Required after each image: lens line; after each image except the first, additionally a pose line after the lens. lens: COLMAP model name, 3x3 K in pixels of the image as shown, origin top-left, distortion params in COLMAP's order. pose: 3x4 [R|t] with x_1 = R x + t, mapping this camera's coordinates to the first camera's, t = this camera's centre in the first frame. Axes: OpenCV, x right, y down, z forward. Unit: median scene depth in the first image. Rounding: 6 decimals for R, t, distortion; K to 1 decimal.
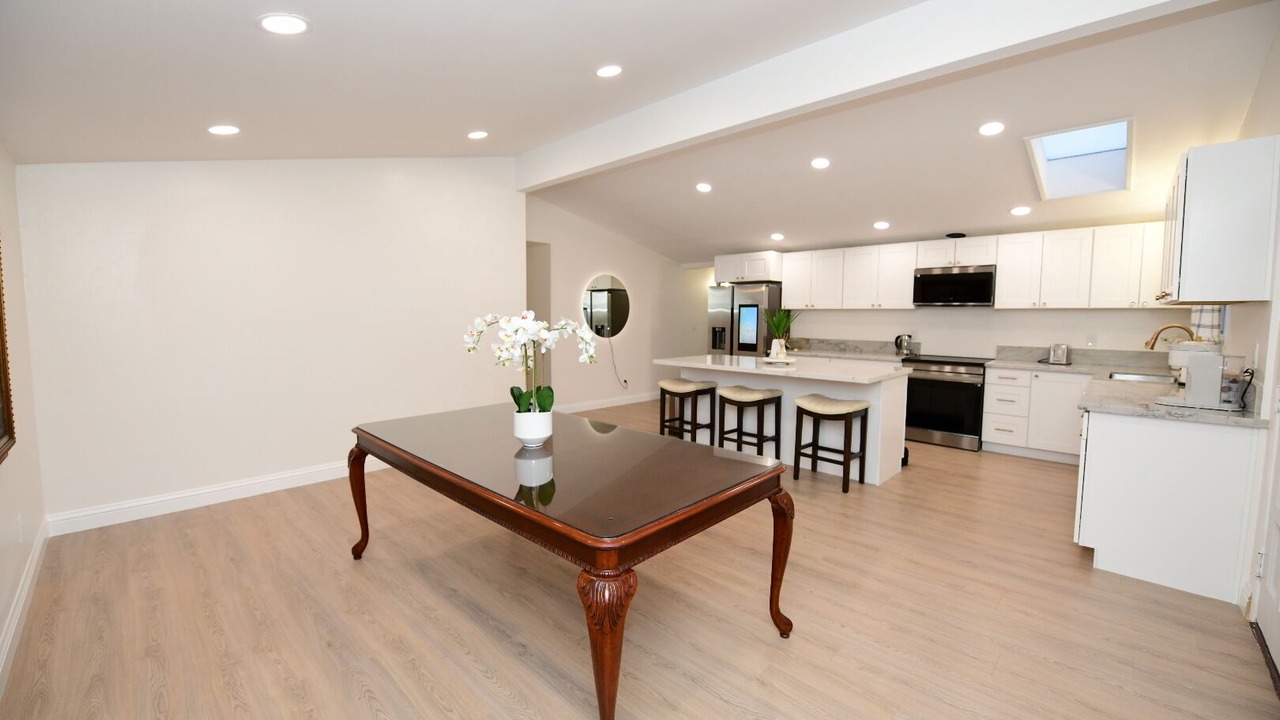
lens RADIAL K [[508.0, 0, 640.2], [0, 508.0, 354.0], [0, 0, 1]] dist [-0.013690, -0.003518]
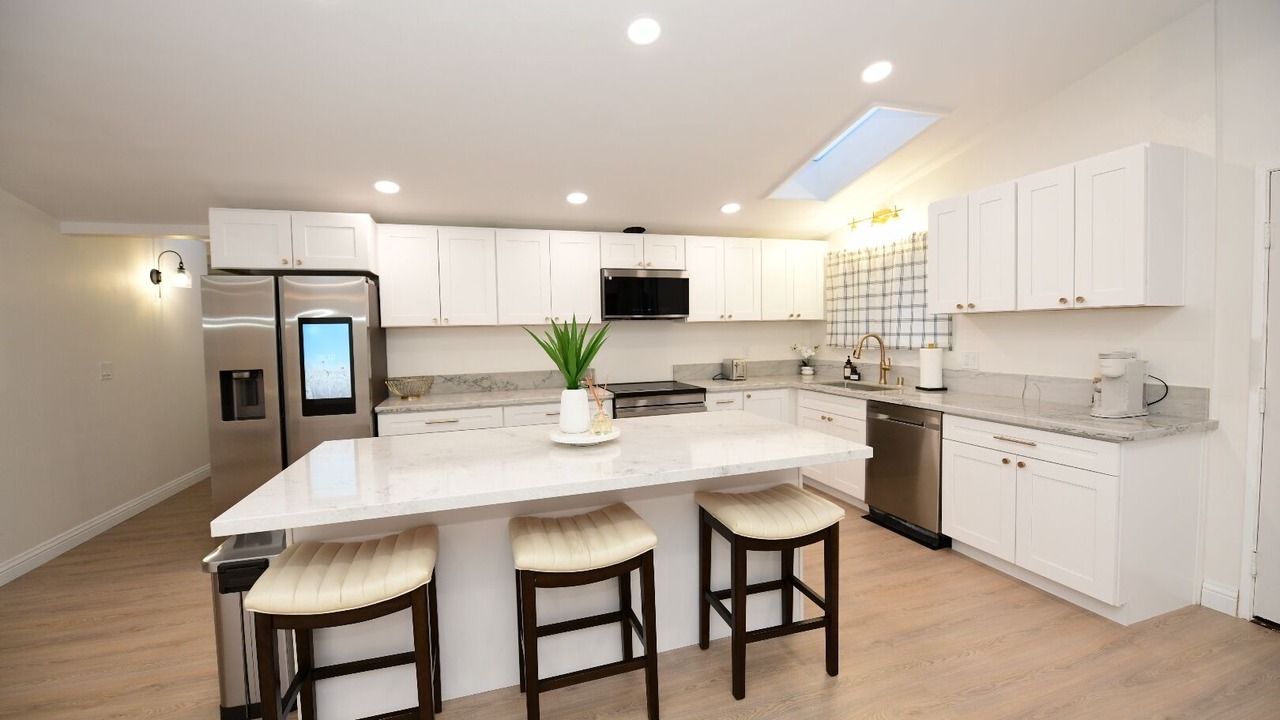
lens RADIAL K [[508.0, 0, 640.2], [0, 508.0, 354.0], [0, 0, 1]] dist [-0.013690, -0.003518]
pose [[0.470821, -0.056299, 0.880431, -0.084822], [0.091547, 0.995692, 0.014714, -0.054257], [-0.877466, 0.073674, 0.473947, 0.647785]]
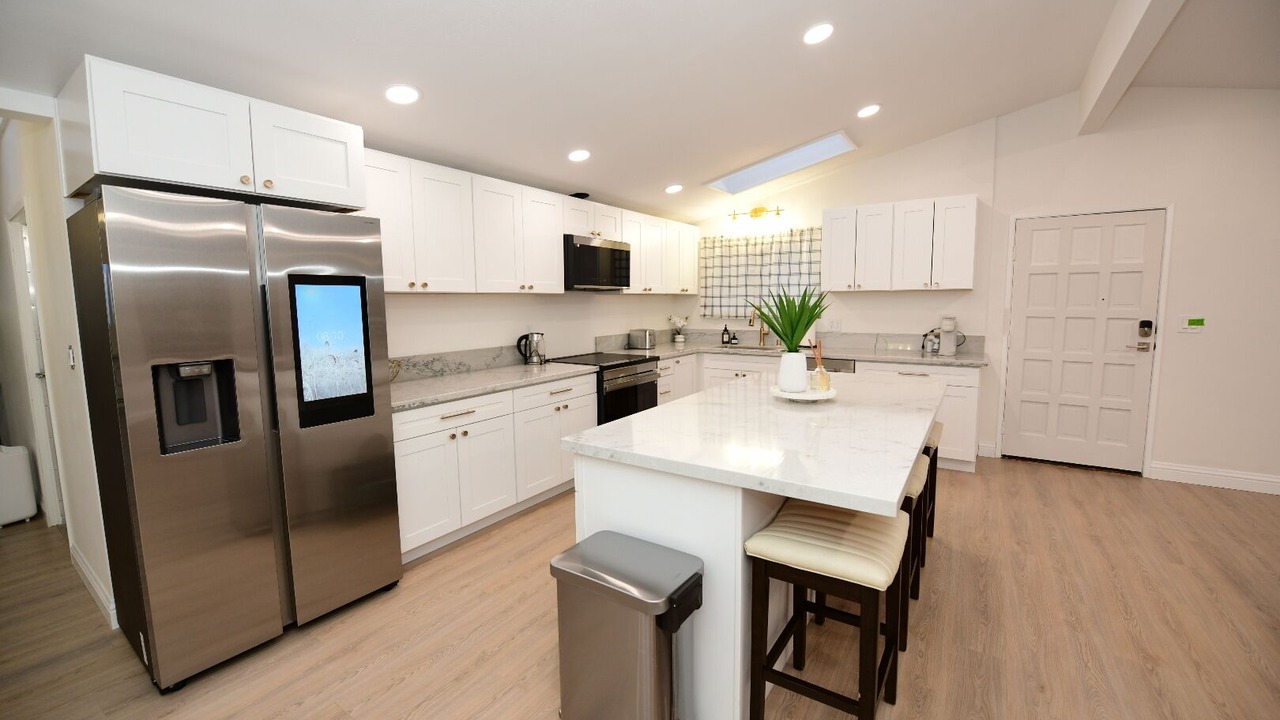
lens RADIAL K [[508.0, 0, 640.2], [0, 508.0, 354.0], [0, 0, 1]] dist [-0.013690, -0.003518]
pose [[-0.170378, -0.106465, 0.979611, -0.164077], [0.086488, 0.988694, 0.122494, -0.088978], [-0.981576, 0.105595, -0.159243, 1.085094]]
